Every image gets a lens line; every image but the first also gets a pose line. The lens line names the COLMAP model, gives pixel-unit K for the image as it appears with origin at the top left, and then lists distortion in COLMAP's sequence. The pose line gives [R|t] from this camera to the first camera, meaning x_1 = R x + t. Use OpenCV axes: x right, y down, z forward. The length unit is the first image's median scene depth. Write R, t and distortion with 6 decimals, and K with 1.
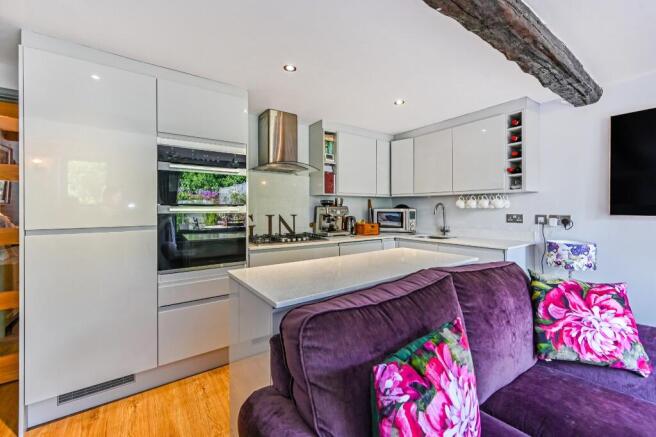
lens RADIAL K [[263.9, 0, 332.4], [0, 263.9, 208.8], [0, 0, 1]] dist [-0.001065, 0.001054]
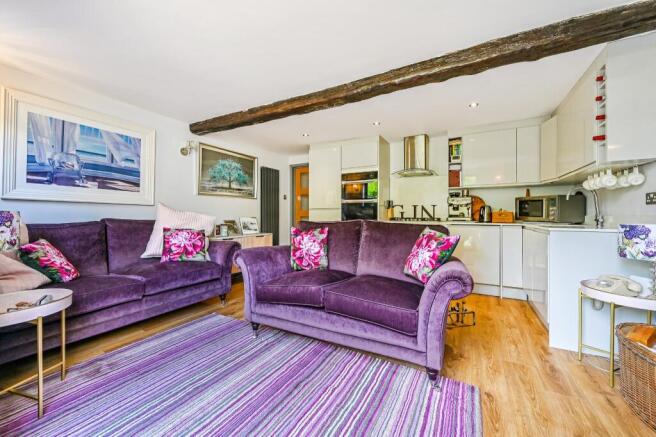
lens RADIAL K [[263.9, 0, 329.2], [0, 263.9, 215.3], [0, 0, 1]] dist [-0.001065, 0.001054]
pose [[0.440988, 0.003027, -0.897508, 0.915959], [0.000751, 0.999993, 0.003741, 0.076876], [0.897513, -0.002324, 0.440982, -0.093493]]
